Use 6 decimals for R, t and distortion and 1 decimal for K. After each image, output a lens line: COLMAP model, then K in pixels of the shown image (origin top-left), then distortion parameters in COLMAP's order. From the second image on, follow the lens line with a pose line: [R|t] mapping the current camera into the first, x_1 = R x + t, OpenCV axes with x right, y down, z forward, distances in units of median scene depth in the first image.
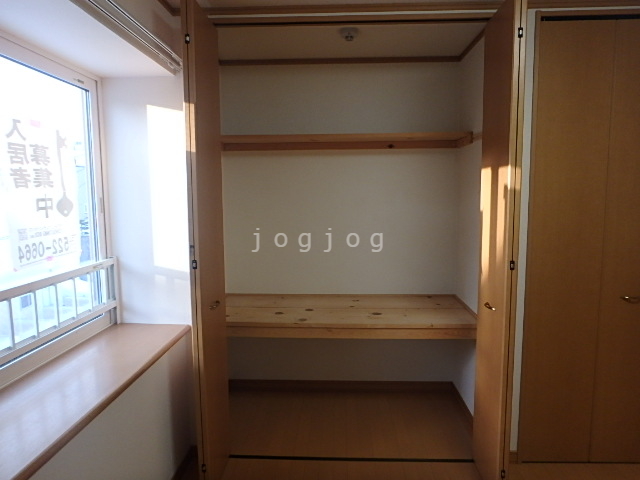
lens RADIAL K [[418.0, 0, 321.5], [0, 418.0, 240.7], [0, 0, 1]] dist [0.045339, -0.000641]
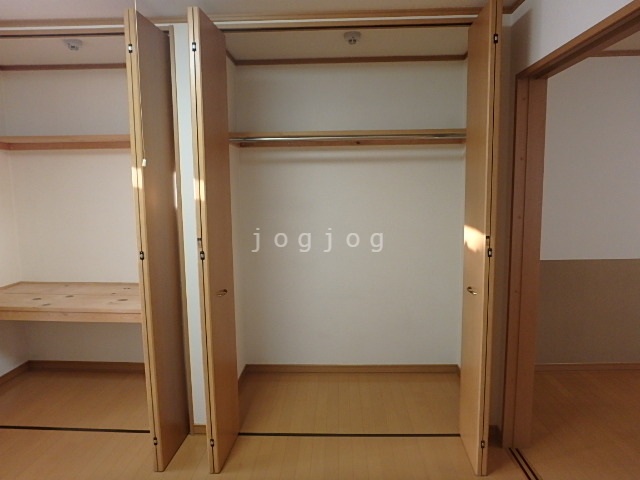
lens RADIAL K [[398.5, 0, 320.0], [0, 398.5, 237.0], [0, 0, 1]] dist [-0.002537, -0.000174]
pose [[0.999855, 0.000674, -0.017019, 0.599130], [-0.000519, 0.999958, 0.009097, 0.001308], [0.017025, -0.009087, 0.999814, -0.024286]]
